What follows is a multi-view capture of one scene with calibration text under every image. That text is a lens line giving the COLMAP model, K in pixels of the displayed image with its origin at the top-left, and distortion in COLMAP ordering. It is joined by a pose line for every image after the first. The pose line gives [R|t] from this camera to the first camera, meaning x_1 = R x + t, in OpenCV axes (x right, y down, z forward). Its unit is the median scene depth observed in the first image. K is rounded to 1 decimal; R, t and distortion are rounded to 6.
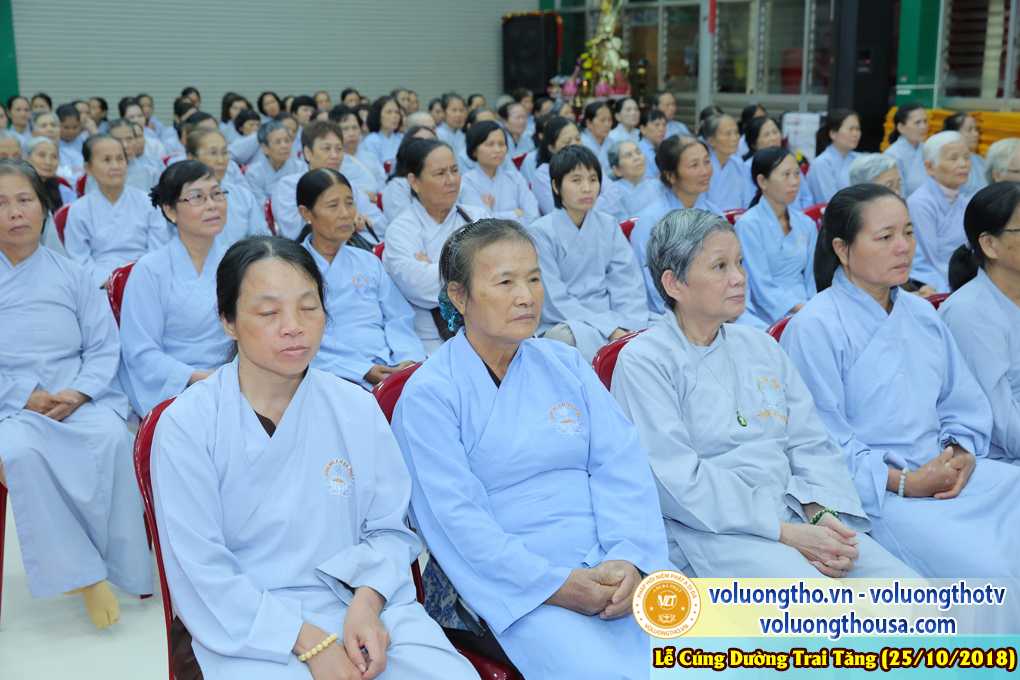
lens RADIAL K [[1435.8, 0, 507.4], [0, 1435.8, 344.7], [0, 0, 1]] dist [0.019464, 0.000000]
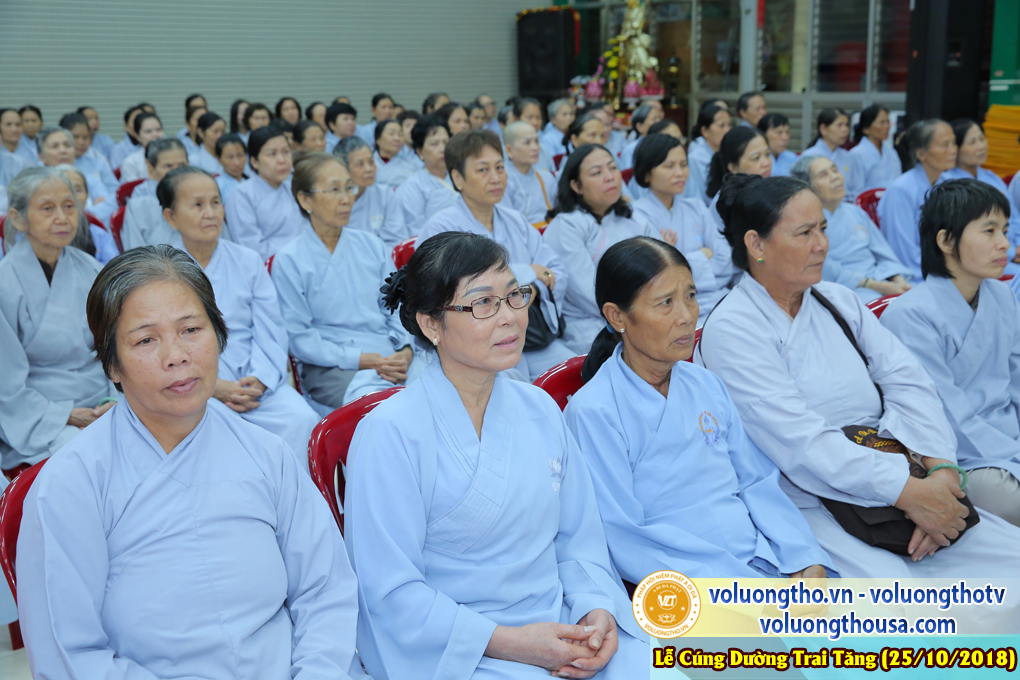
lens RADIAL K [[1357.7, 0, 506.0], [0, 1357.7, 333.4], [0, 0, 1]] dist [0.022658, 0.000000]
pose [[0.998518, -0.023369, 0.049142, -0.126884], [0.023289, 0.999726, 0.002201, -0.049967], [-0.049180, -0.001054, 0.998789, 0.261958]]
